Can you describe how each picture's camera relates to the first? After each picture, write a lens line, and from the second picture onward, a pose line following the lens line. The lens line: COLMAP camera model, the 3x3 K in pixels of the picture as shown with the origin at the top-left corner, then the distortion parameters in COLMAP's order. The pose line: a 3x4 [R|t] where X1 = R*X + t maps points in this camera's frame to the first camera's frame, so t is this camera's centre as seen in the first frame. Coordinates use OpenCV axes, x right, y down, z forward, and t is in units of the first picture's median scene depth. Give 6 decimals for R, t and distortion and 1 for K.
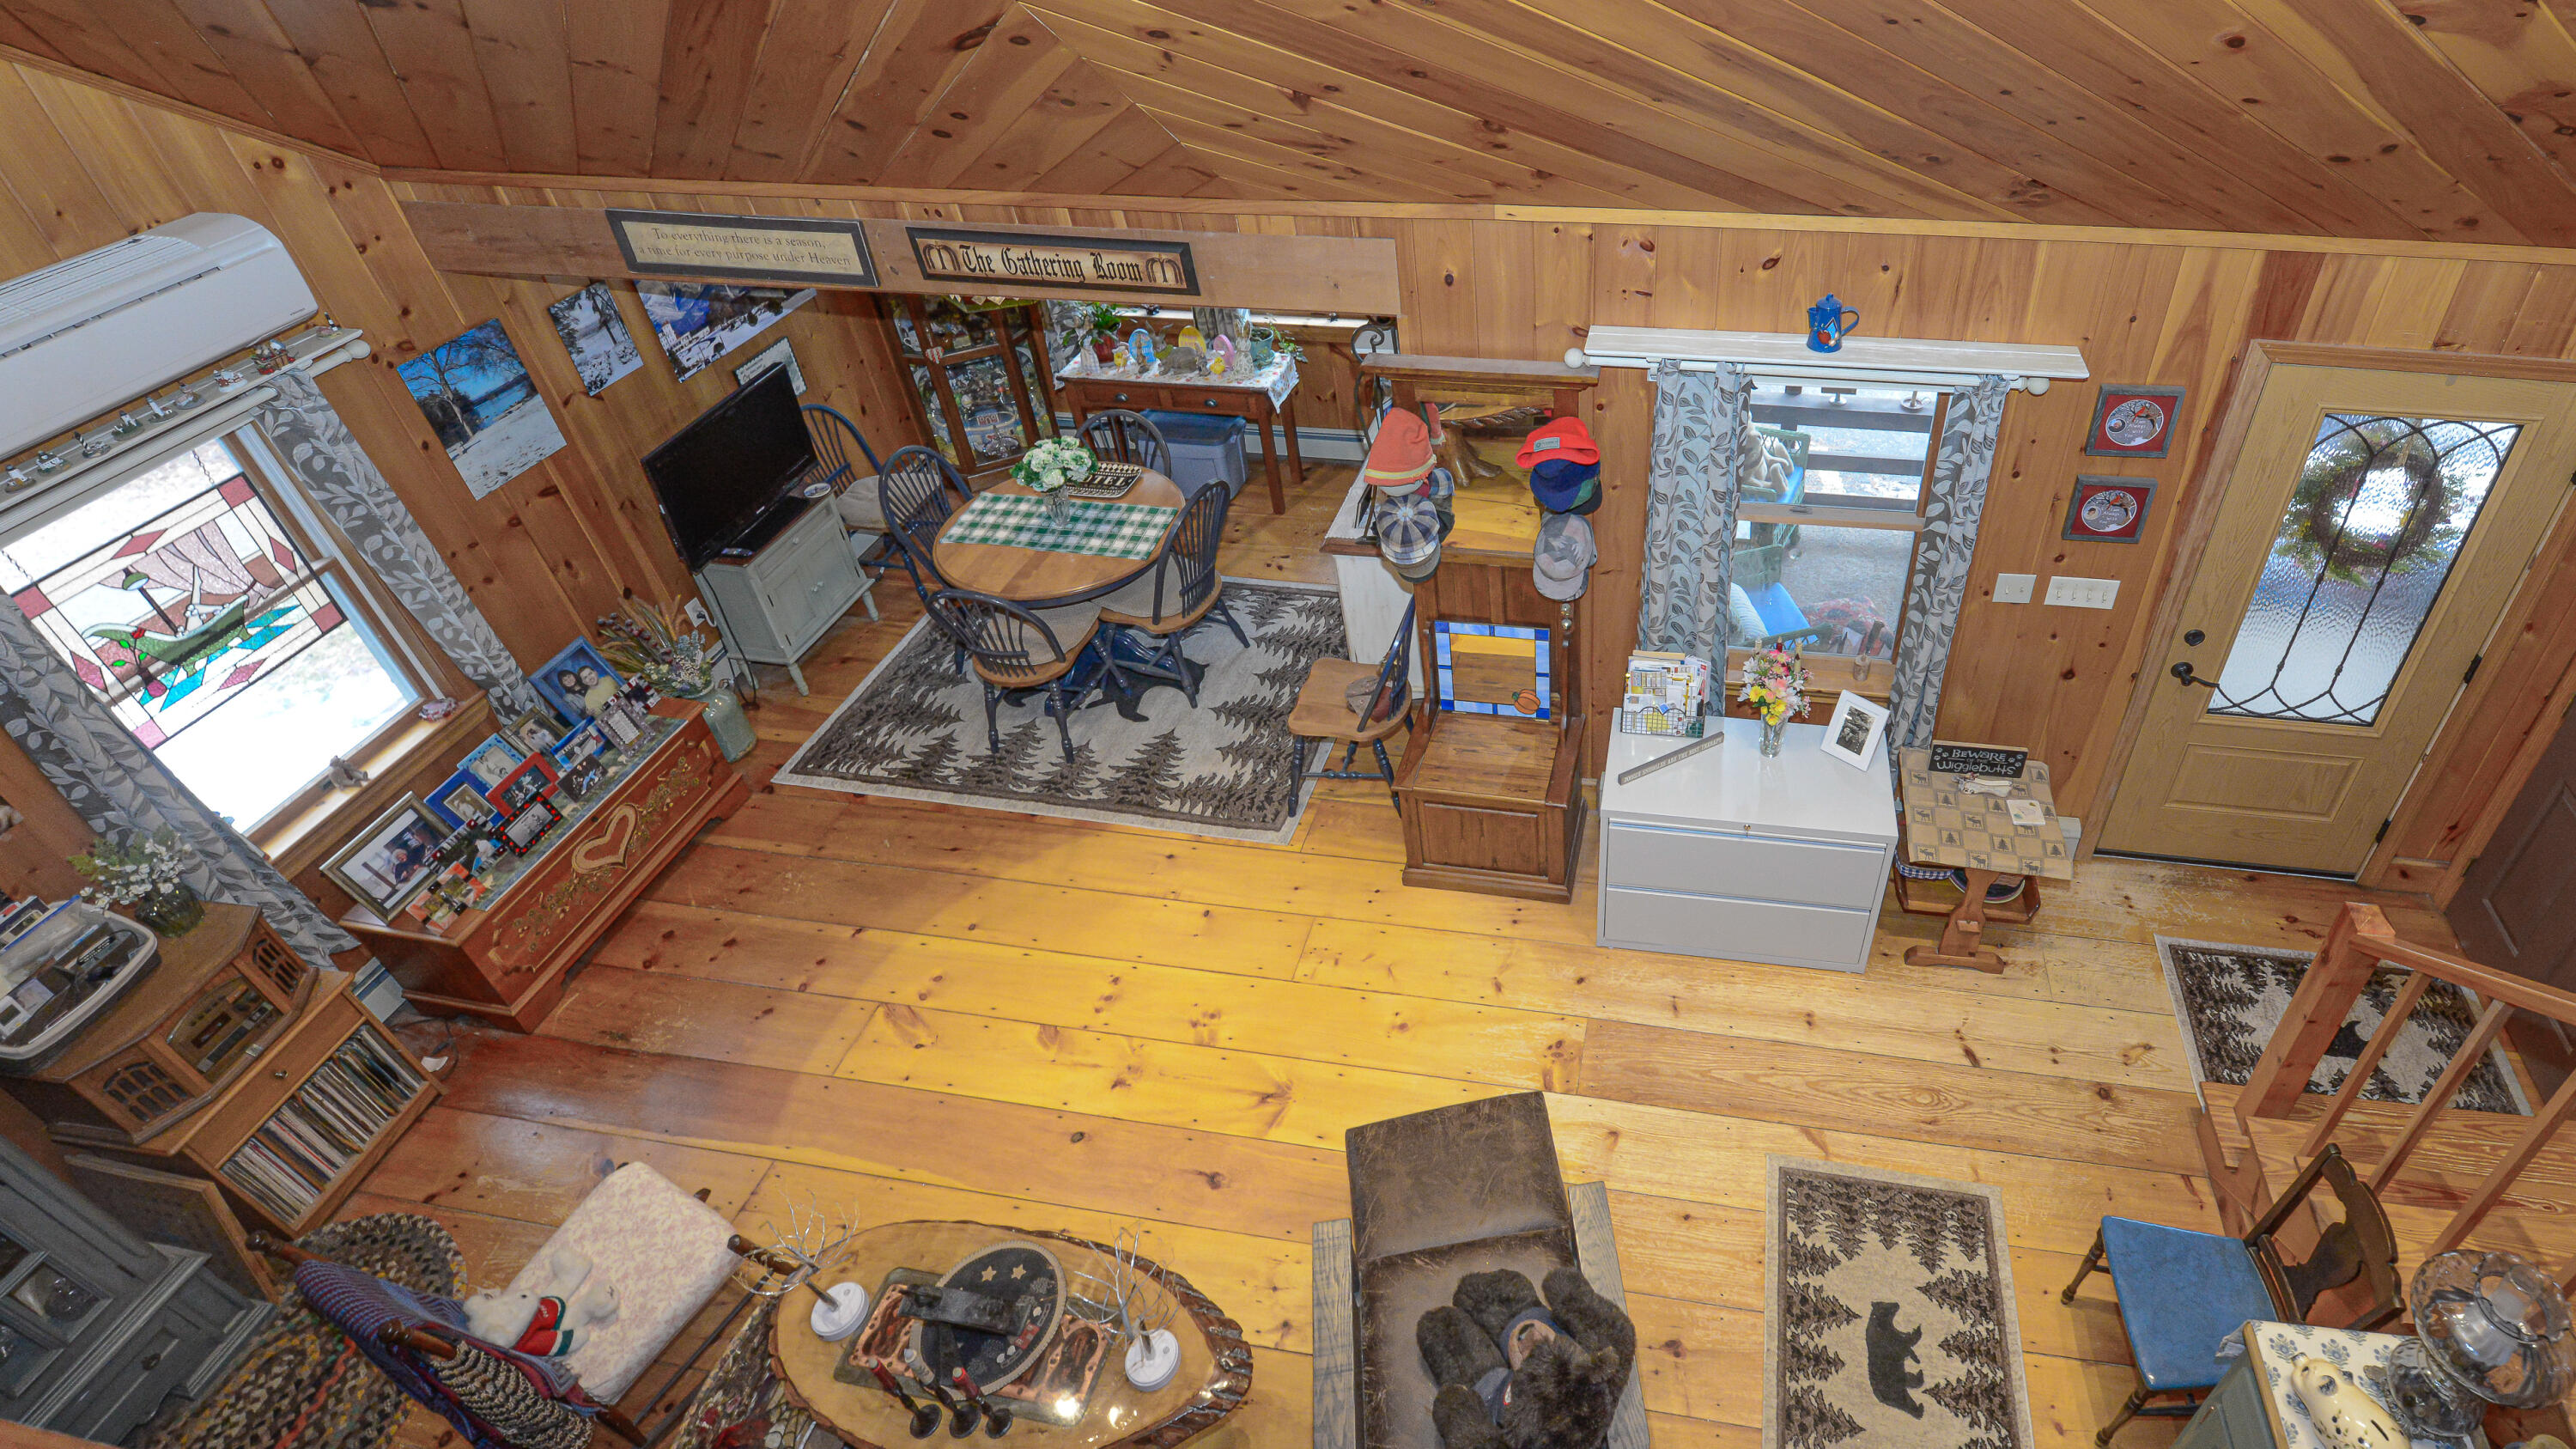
lens RADIAL K [[1254.9, 0, 1612.9], [0, 1254.9, 471.1], [0, 0, 1]] dist [-0.006751, -0.001935]
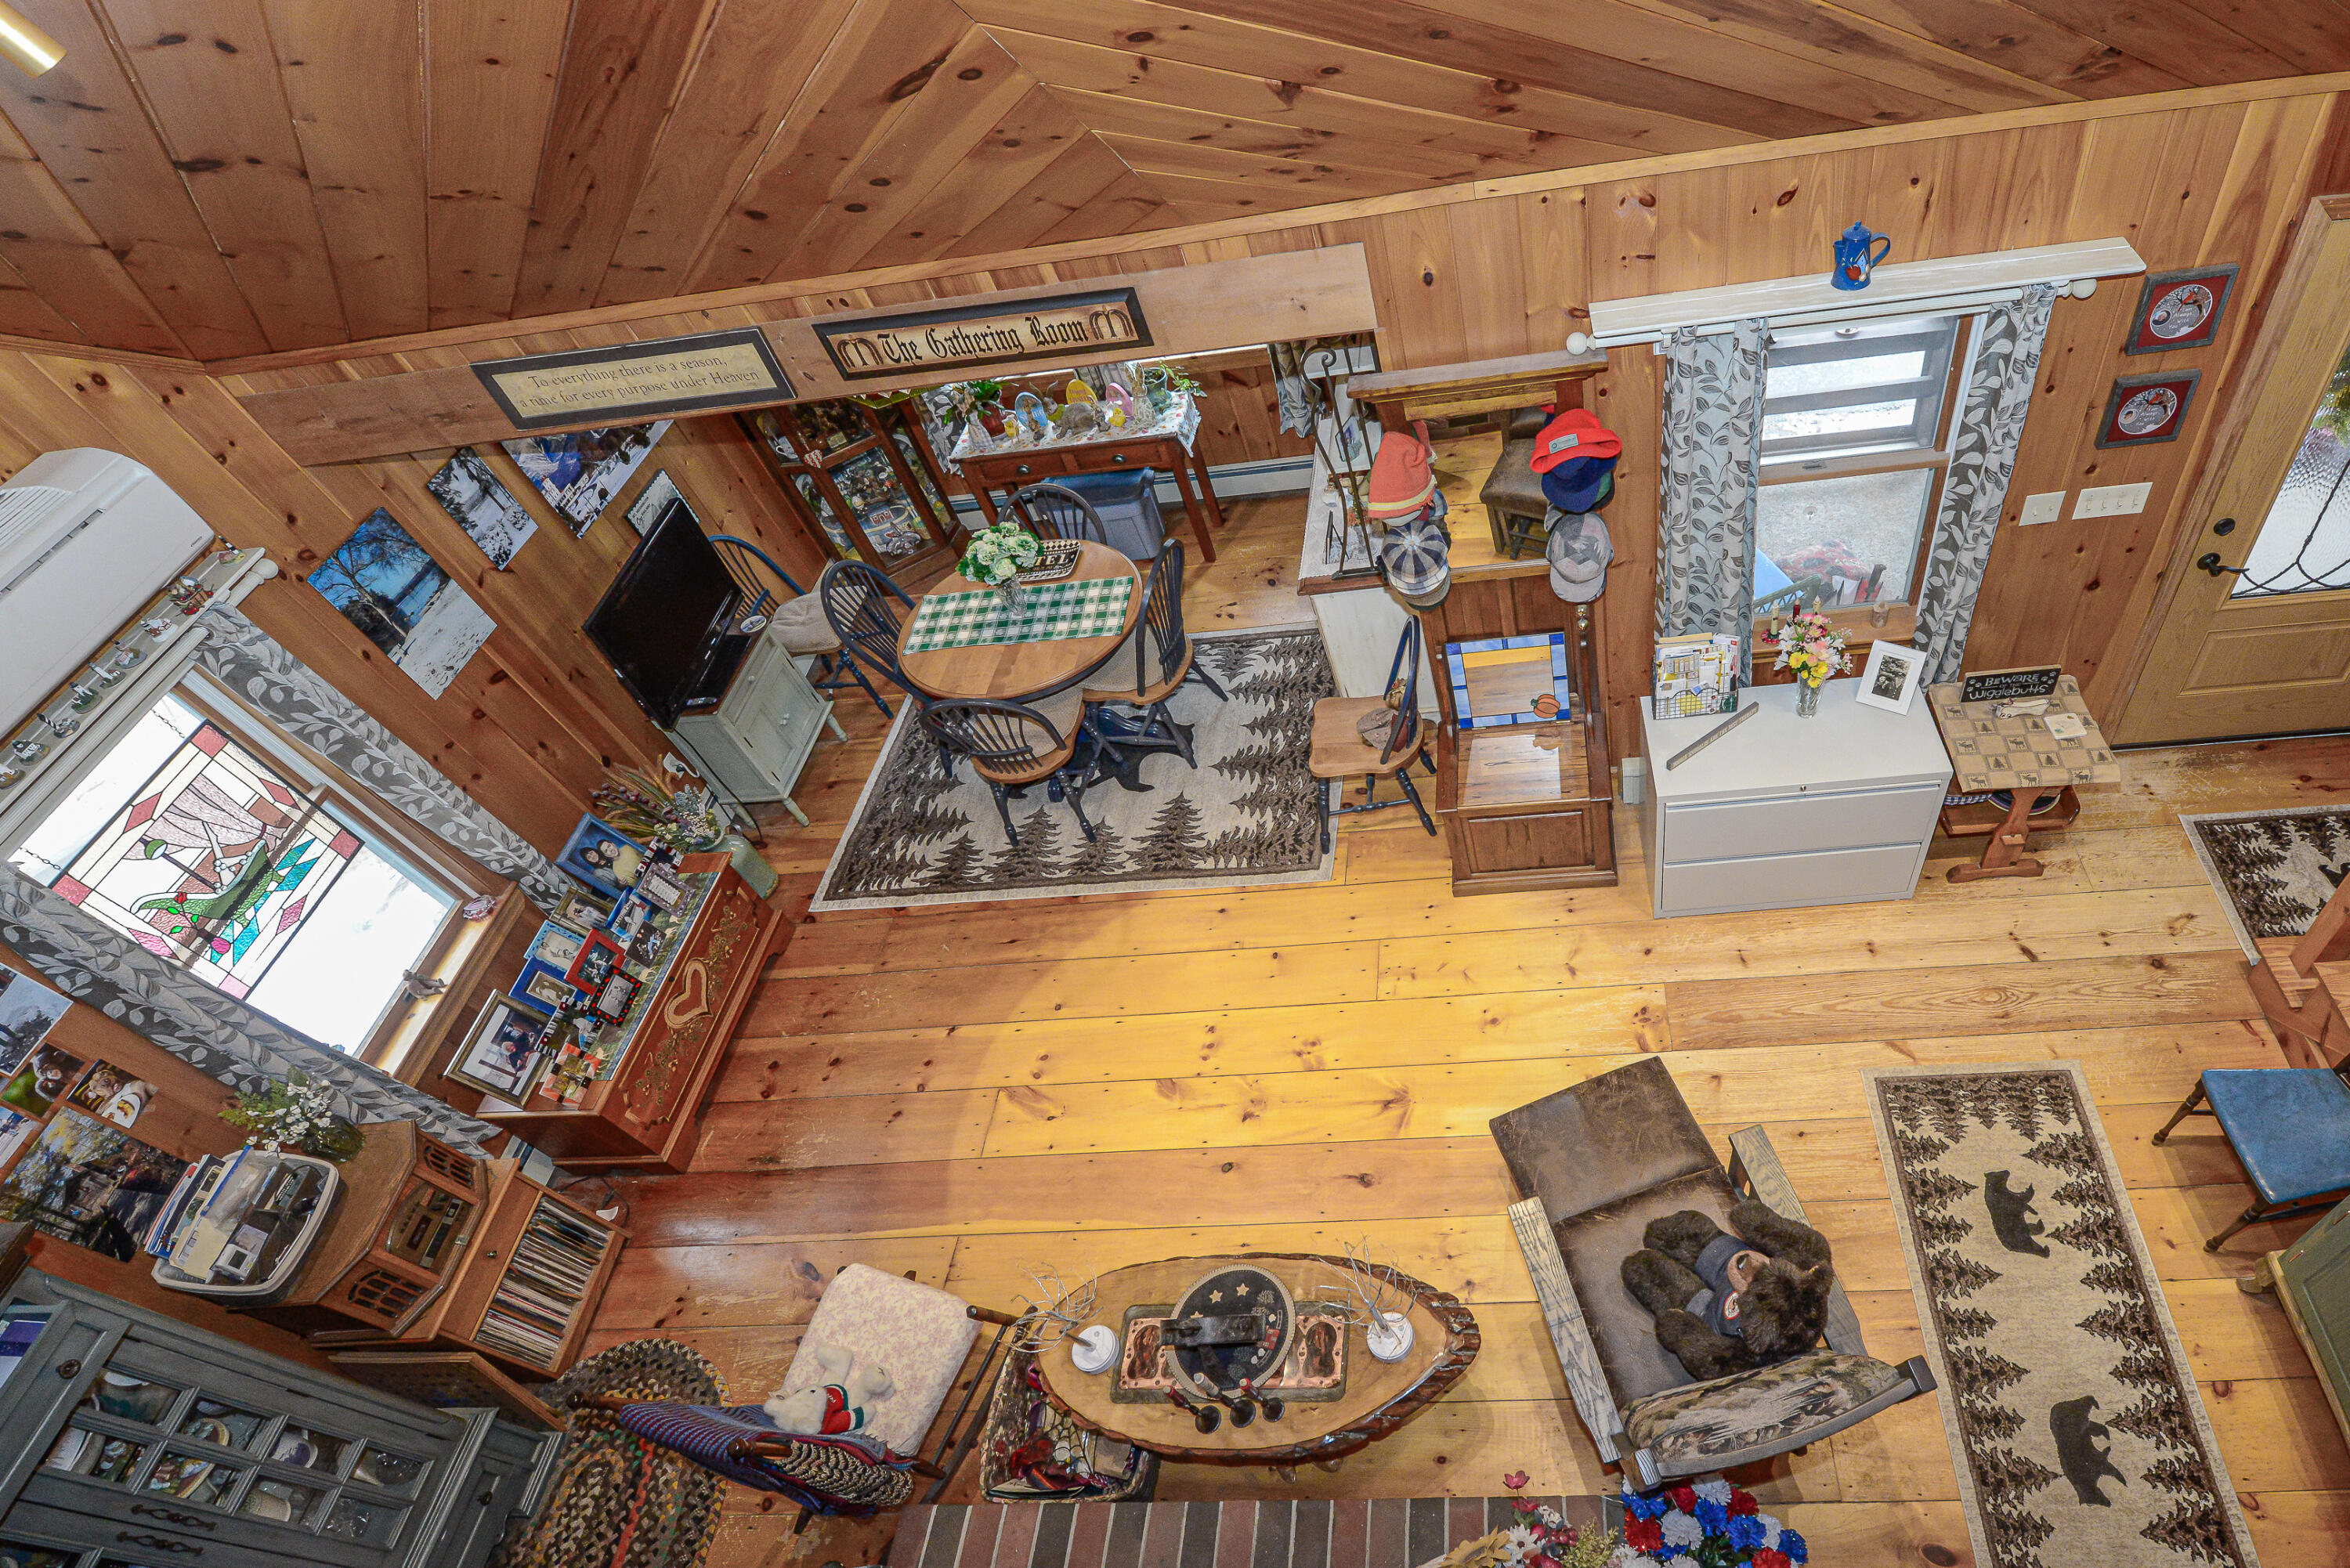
lens RADIAL K [[1230.4, 0, 1489.3], [0, 1230.4, 772.9], [0, 0, 1]] dist [-0.006726, -0.002233]
pose [[0.984037, -0.177964, -0.000801, -0.133119], [0.172218, 0.951111, 0.256378, -0.028609], [-0.044864, -0.252423, 0.966576, 0.038076]]
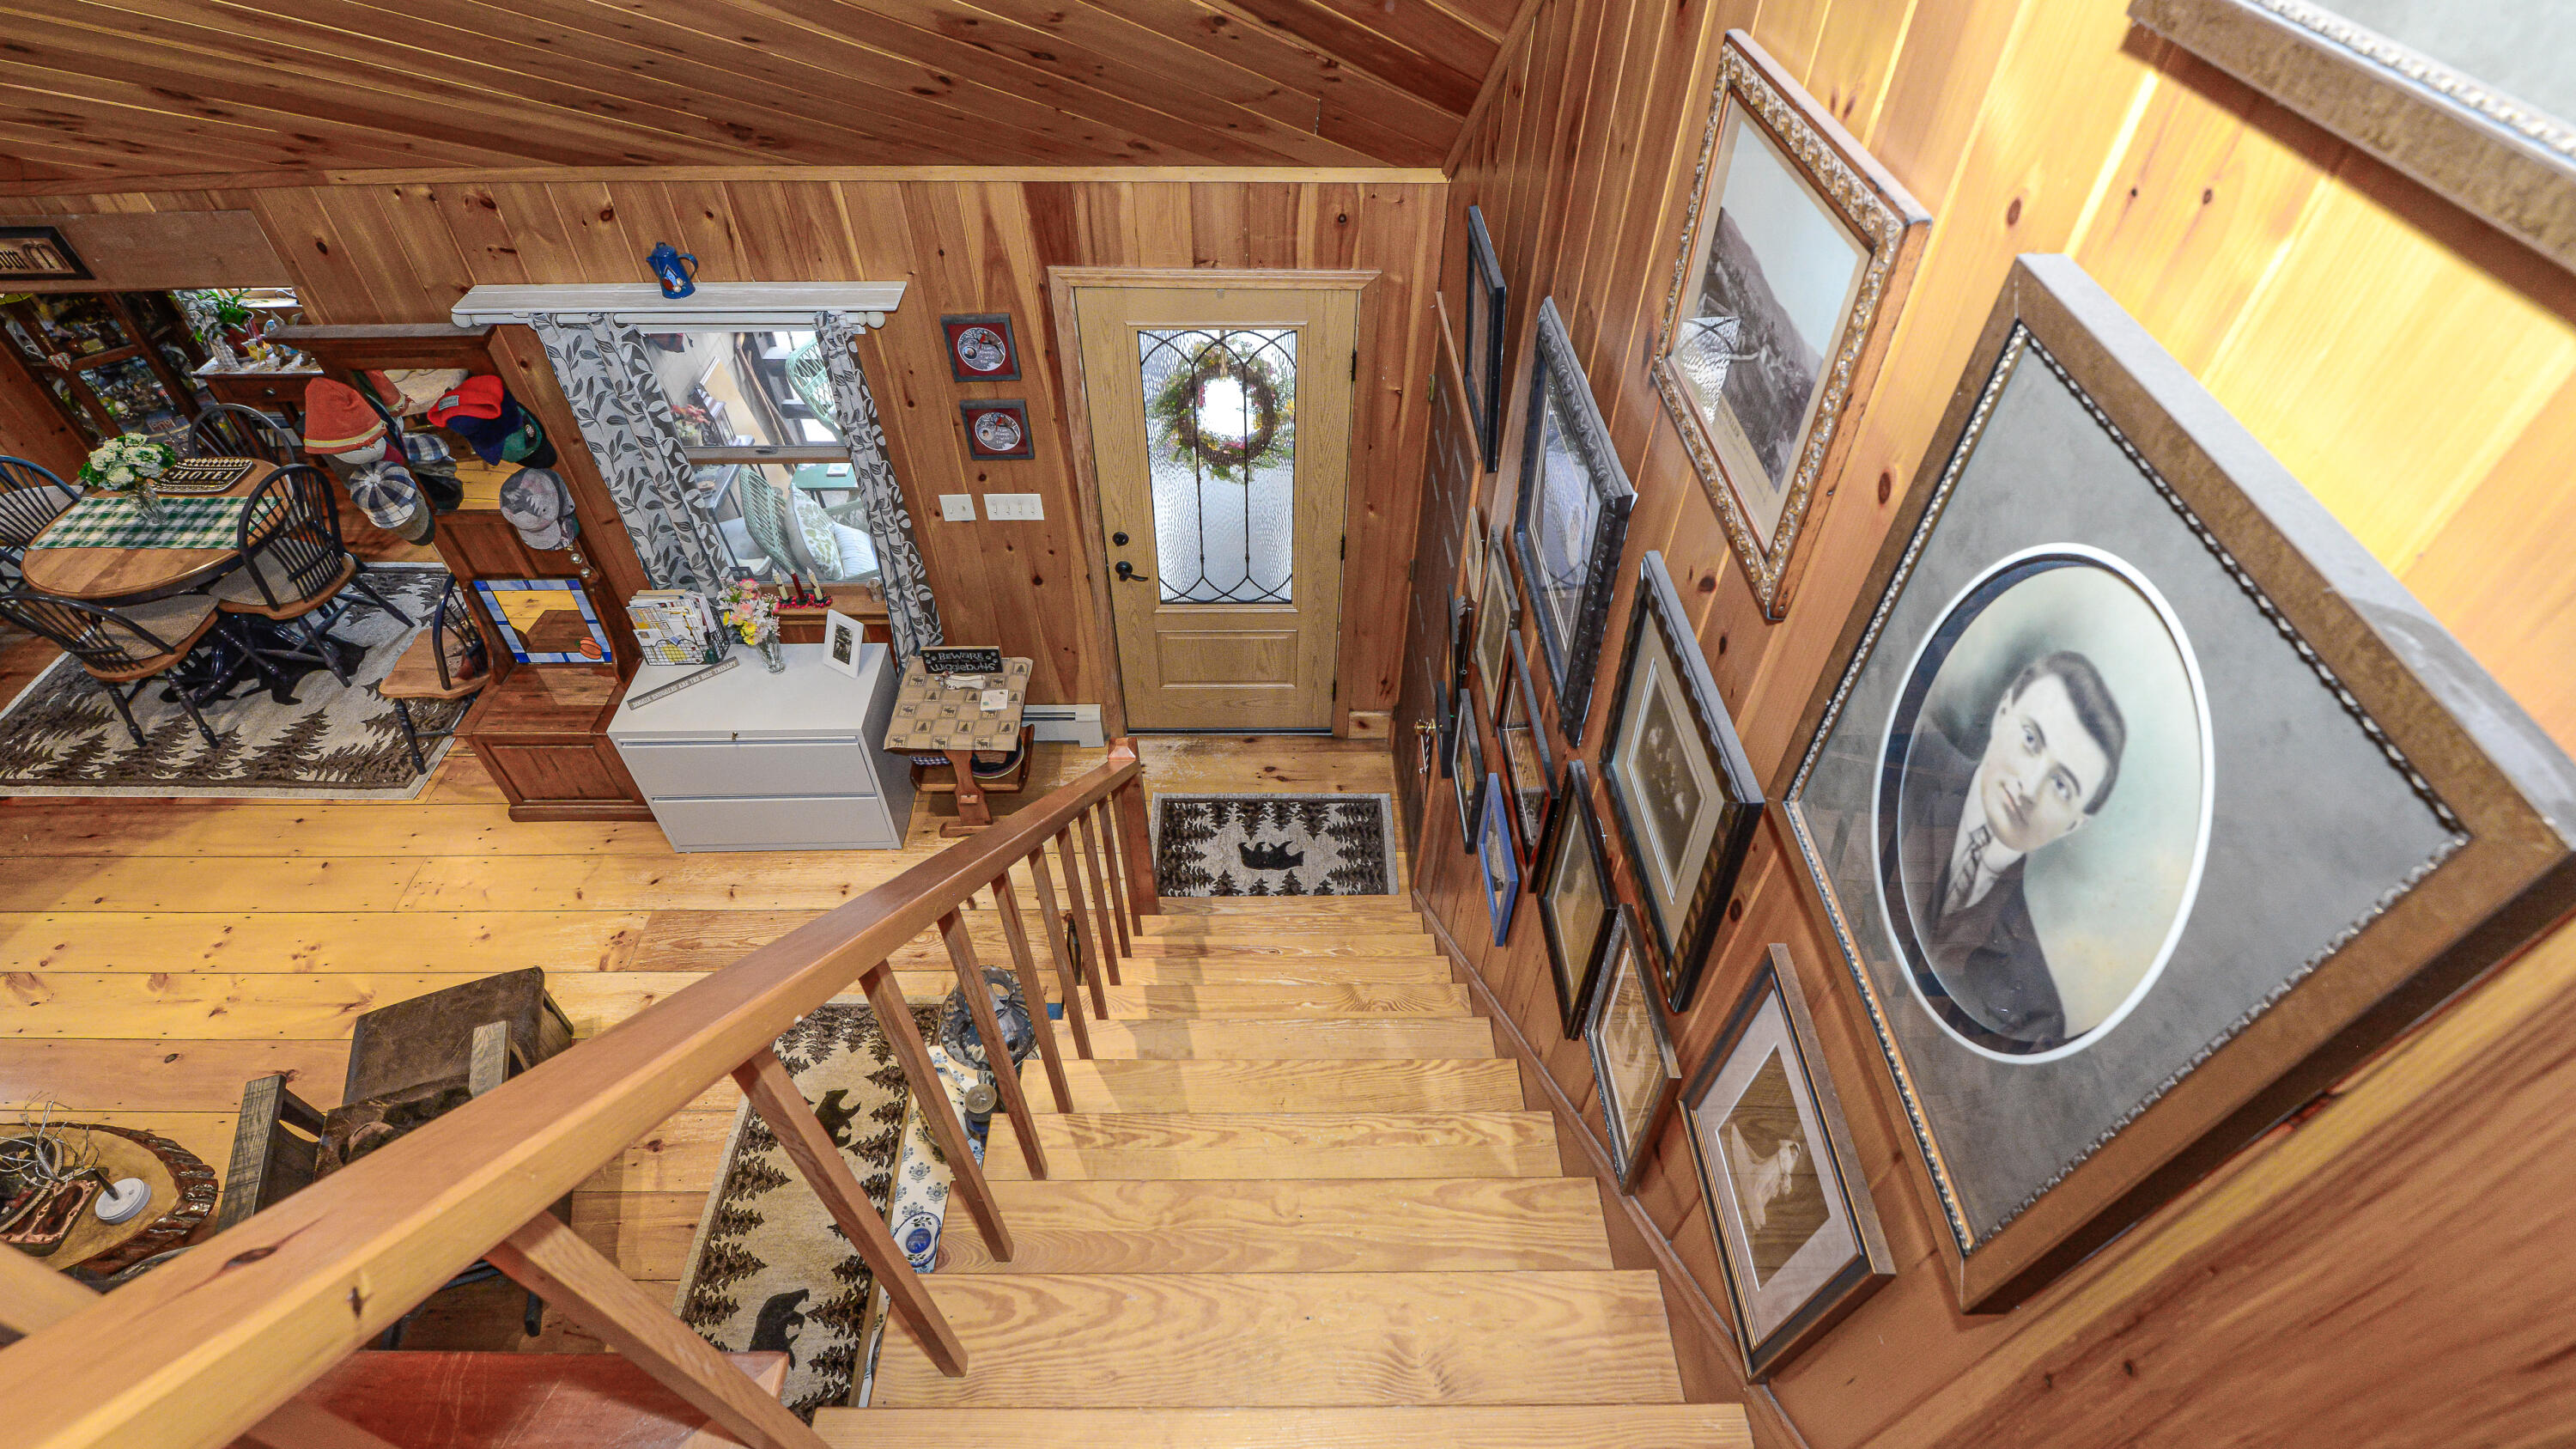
lens RADIAL K [[1211.3, 0, 1338.3], [0, 1211.3, 673.4], [0, 0, 1]] dist [0.000310, -0.009331]
pose [[0.987997, -0.090089, 0.125483, 0.481683], [0.064976, 0.979337, 0.191512, 0.050097], [-0.140143, -0.181059, 0.973436, -0.132601]]
